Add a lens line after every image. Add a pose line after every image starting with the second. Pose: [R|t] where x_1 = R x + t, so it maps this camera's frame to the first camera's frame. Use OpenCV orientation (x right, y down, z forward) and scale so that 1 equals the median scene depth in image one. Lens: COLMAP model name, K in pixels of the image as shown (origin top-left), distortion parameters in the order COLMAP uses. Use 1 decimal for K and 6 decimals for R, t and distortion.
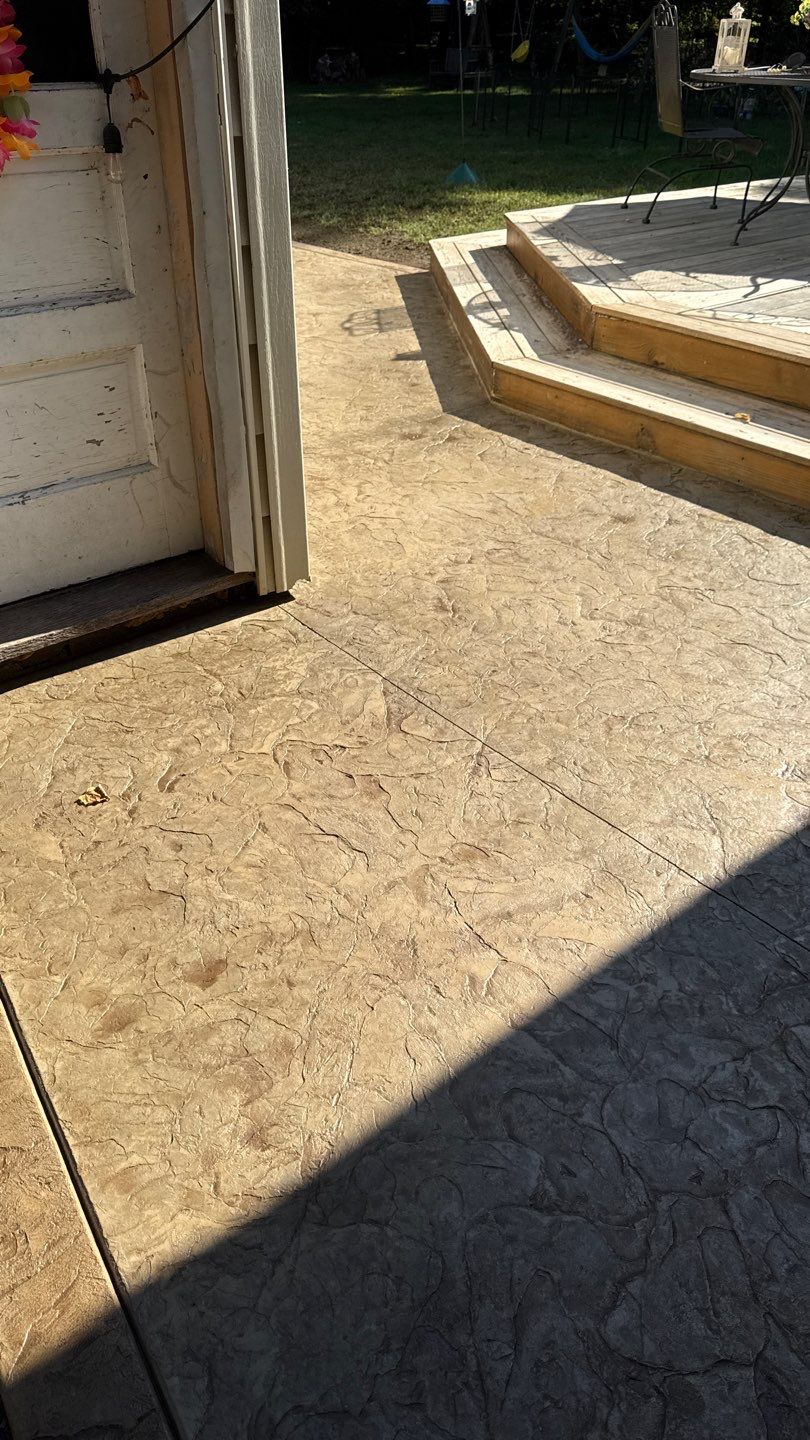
lens RADIAL K [[1007.9, 0, 405.5], [0, 1007.9, 734.4], [0, 0, 1]] dist [0.178016, -0.408247]
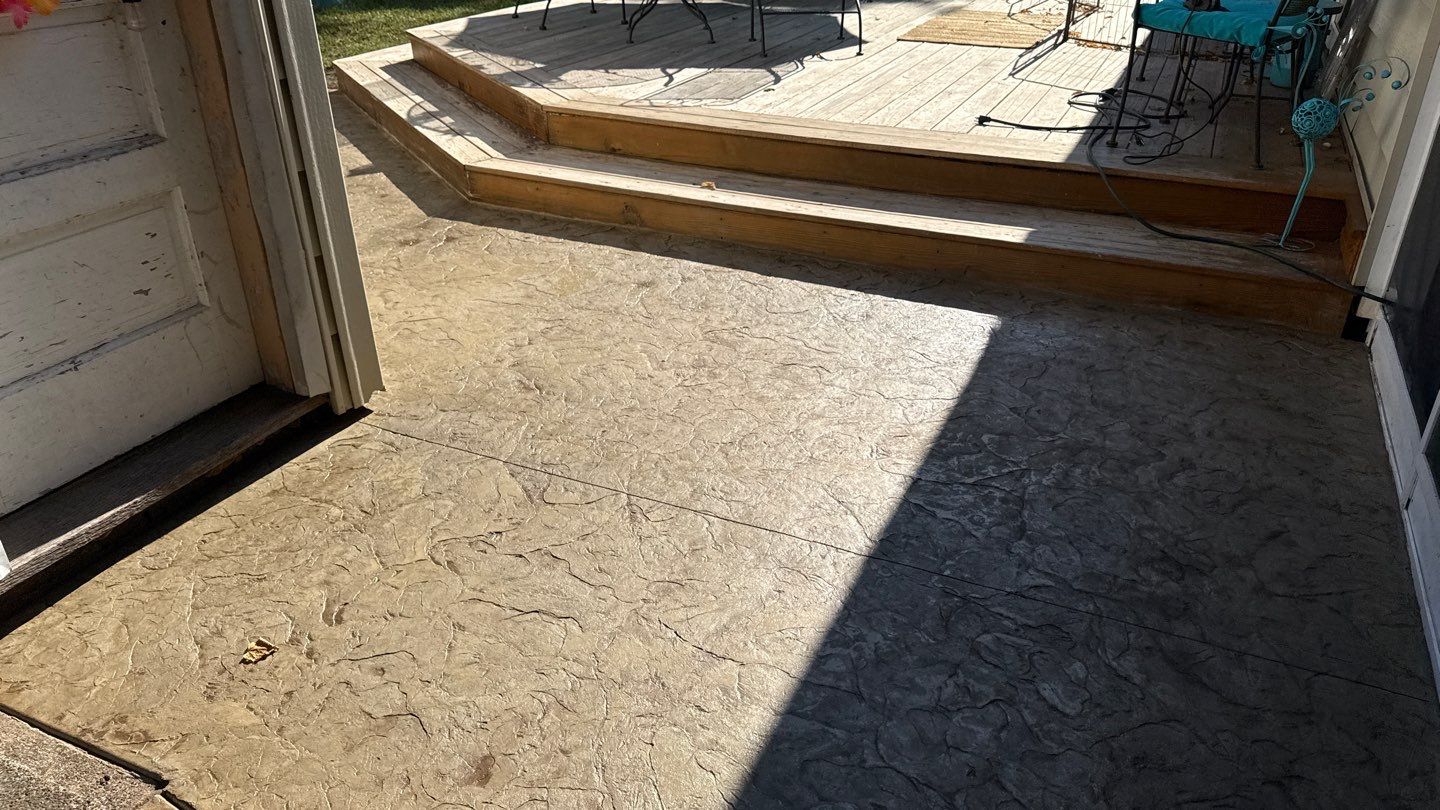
lens RADIAL K [[986.3, 0, 745.3], [0, 986.3, 406.8], [0, 0, 1]] dist [0.150547, -0.254428]
pose [[0.898936, -0.216678, 0.380741, -0.172926], [0.254229, 0.965820, -0.050595, 0.003774], [-0.356765, 0.142277, 0.923296, -0.033142]]
